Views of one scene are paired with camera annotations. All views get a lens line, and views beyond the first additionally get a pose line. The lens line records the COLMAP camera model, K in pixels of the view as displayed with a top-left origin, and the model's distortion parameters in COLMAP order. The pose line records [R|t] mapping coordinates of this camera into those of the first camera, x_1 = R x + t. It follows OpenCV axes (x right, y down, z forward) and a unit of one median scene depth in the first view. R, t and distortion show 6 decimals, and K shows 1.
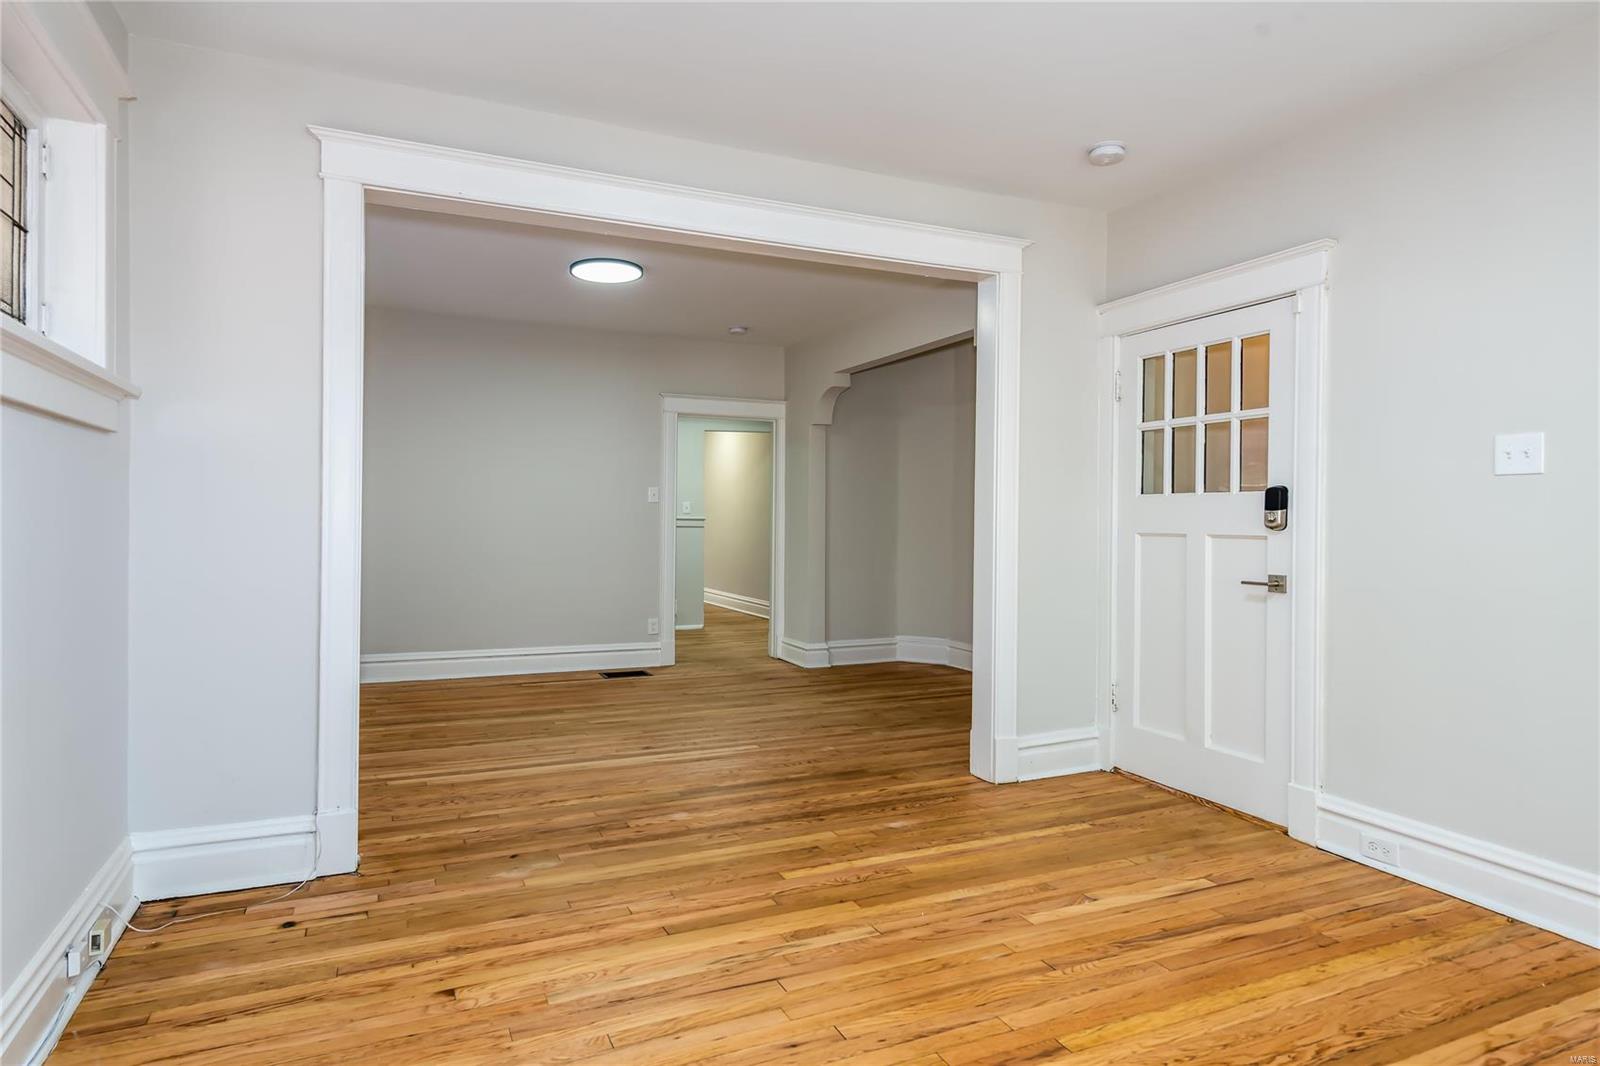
lens RADIAL K [[871.3, 0, 825.0], [0, 871.3, 521.5], [0, 0, 1]] dist [0.002062, -0.000304]
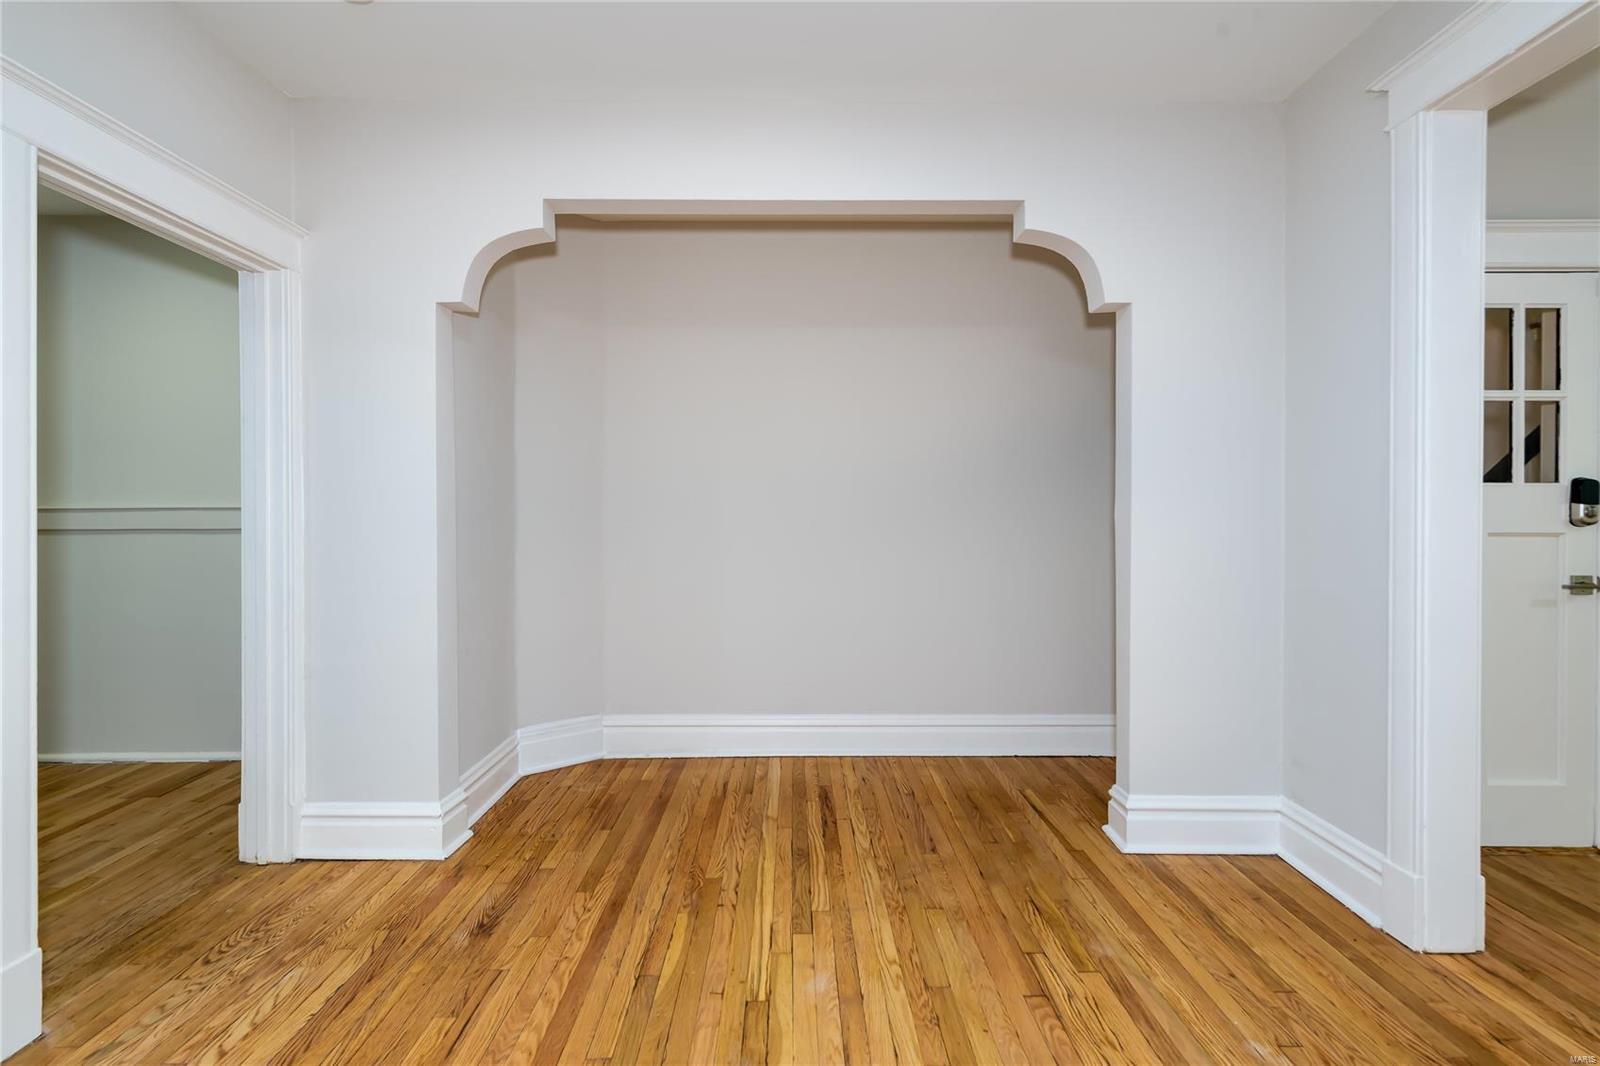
lens RADIAL K [[781.3, 0, 789.7], [0, 781.3, 524.3], [0, 0, 1]] dist [0.002350, -0.000347]
pose [[0.456346, -0.020583, 0.889564, -0.535712], [0.008466, 0.999788, 0.018790, -0.013770], [-0.889762, -0.001044, 0.456423, 1.245363]]
